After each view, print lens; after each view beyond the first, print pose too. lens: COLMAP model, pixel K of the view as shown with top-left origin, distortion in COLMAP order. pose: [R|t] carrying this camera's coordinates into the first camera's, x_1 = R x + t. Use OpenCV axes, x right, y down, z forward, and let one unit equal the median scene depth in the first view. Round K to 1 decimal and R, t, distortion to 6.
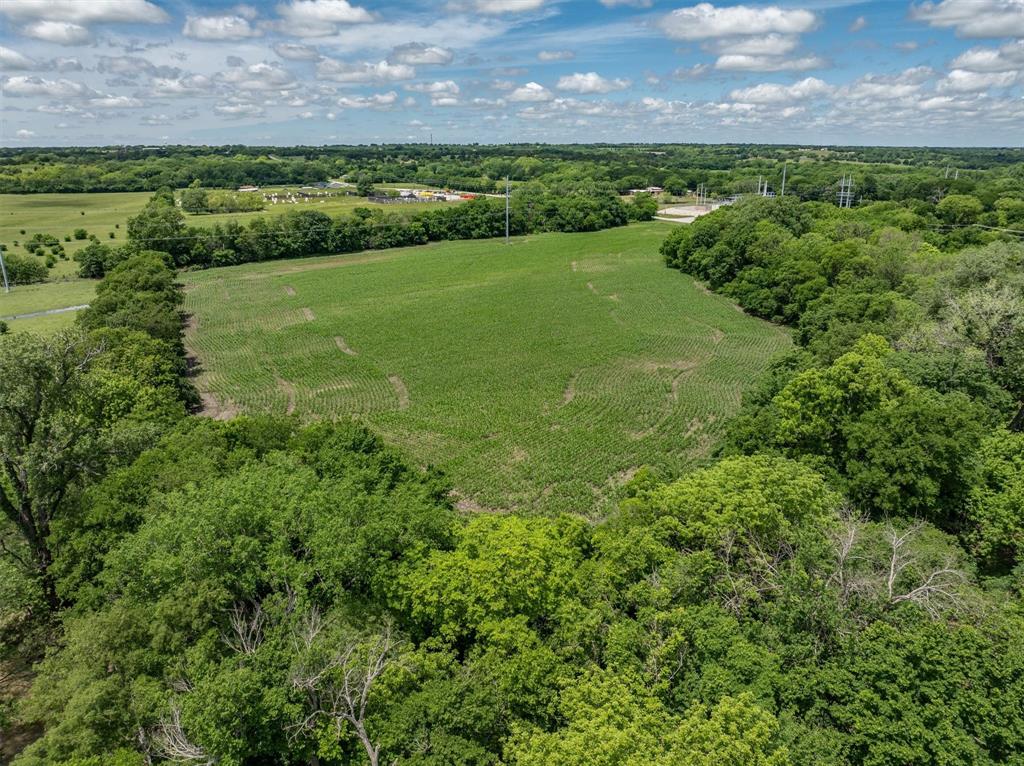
lens RADIAL K [[710.0, 0, 507.9], [0, 710.0, 381.8], [0, 0, 1]] dist [-0.055387, 0.017503]
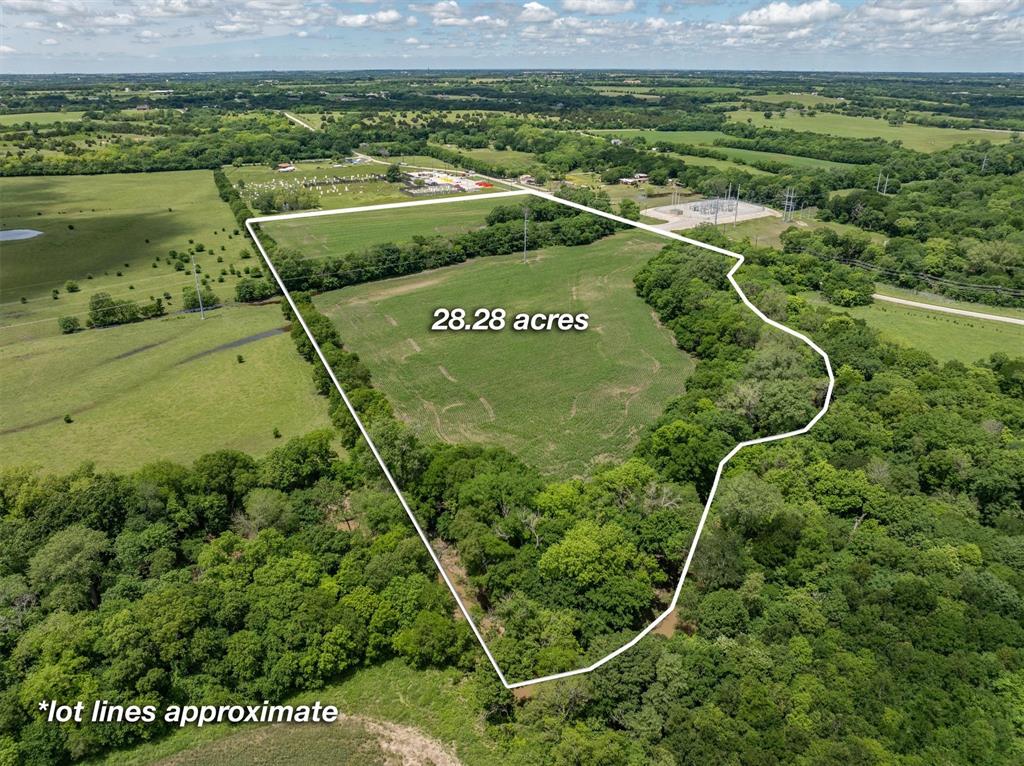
lens RADIAL K [[710.0, 0, 505.9], [0, 710.0, 381.3], [0, 0, 1]] dist [-0.055387, 0.017503]
pose [[0.999979, 0.000946, 0.006392, -0.043925], [-0.001593, 0.994770, 0.102128, -0.100872], [-0.006262, -0.102136, 0.994751, -0.368160]]
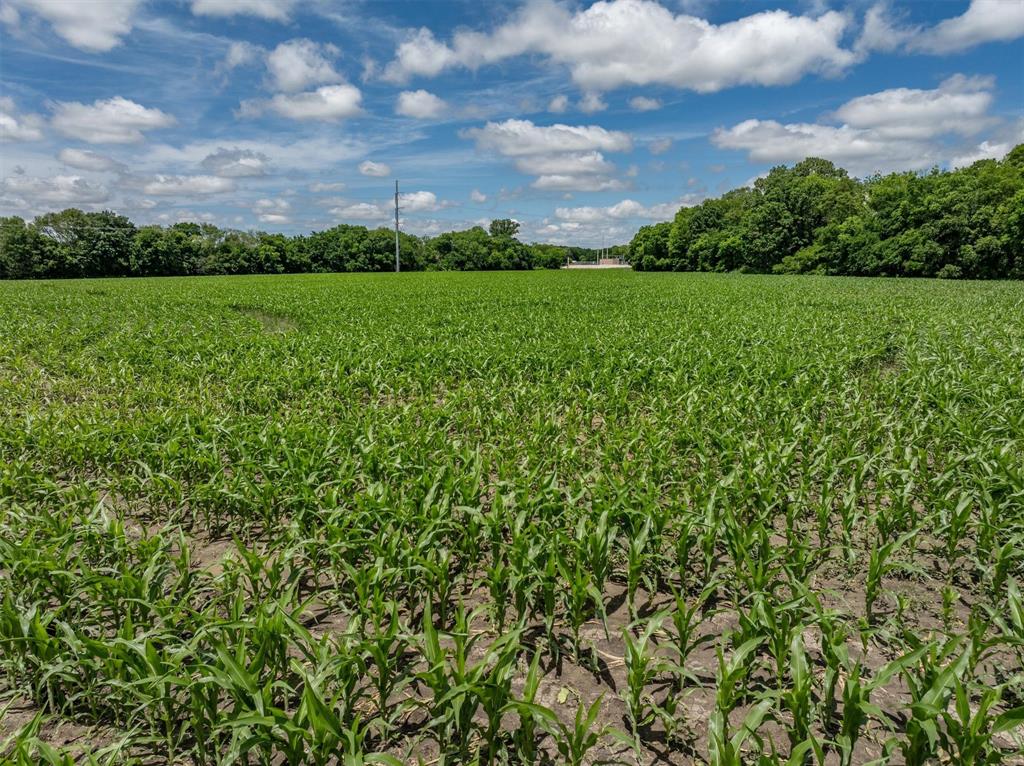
lens RADIAL K [[710.0, 0, 508.0], [0, 710.0, 378.9], [0, 0, 1]] dist [-0.055387, 0.017503]
pose [[0.976759, -0.029314, 0.212325, -0.045393], [0.063273, 0.985892, -0.154961, 0.031325], [-0.204787, 0.164794, 0.964834, 0.276817]]
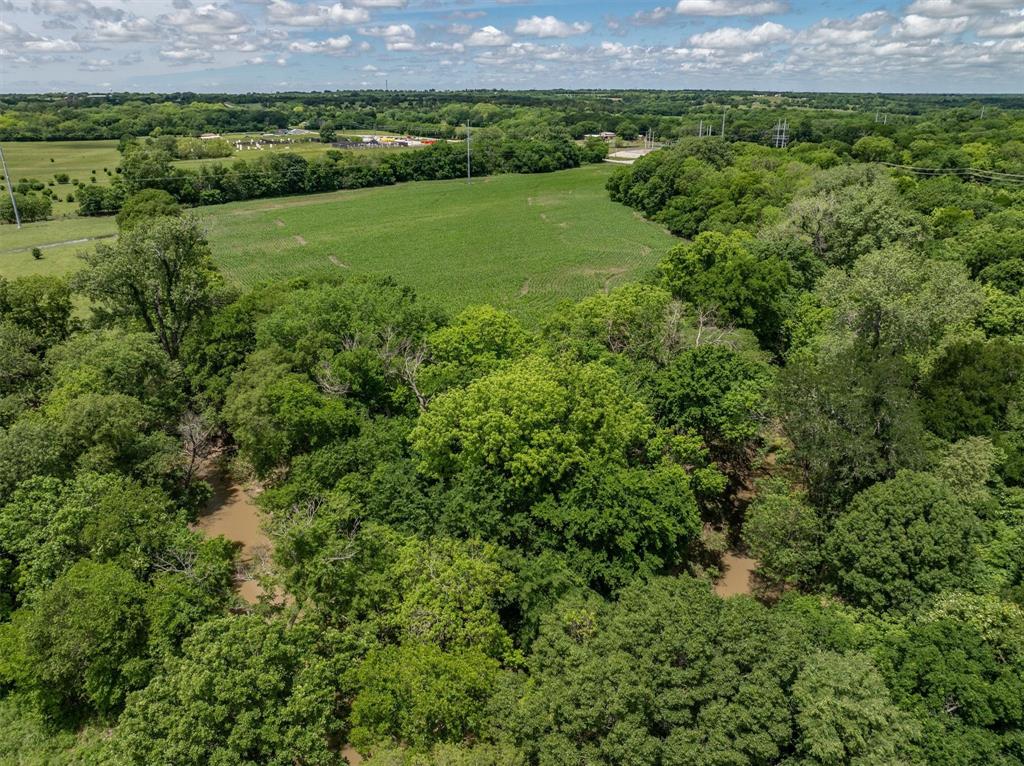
lens RADIAL K [[710.0, 0, 507.7], [0, 710.0, 385.4], [0, 0, 1]] dist [-0.055387, 0.017503]
pose [[0.998403, -0.020823, 0.052523, -0.004951], [0.016970, 0.997205, 0.072755, 0.035724], [-0.053891, -0.071748, 0.995966, -0.106024]]
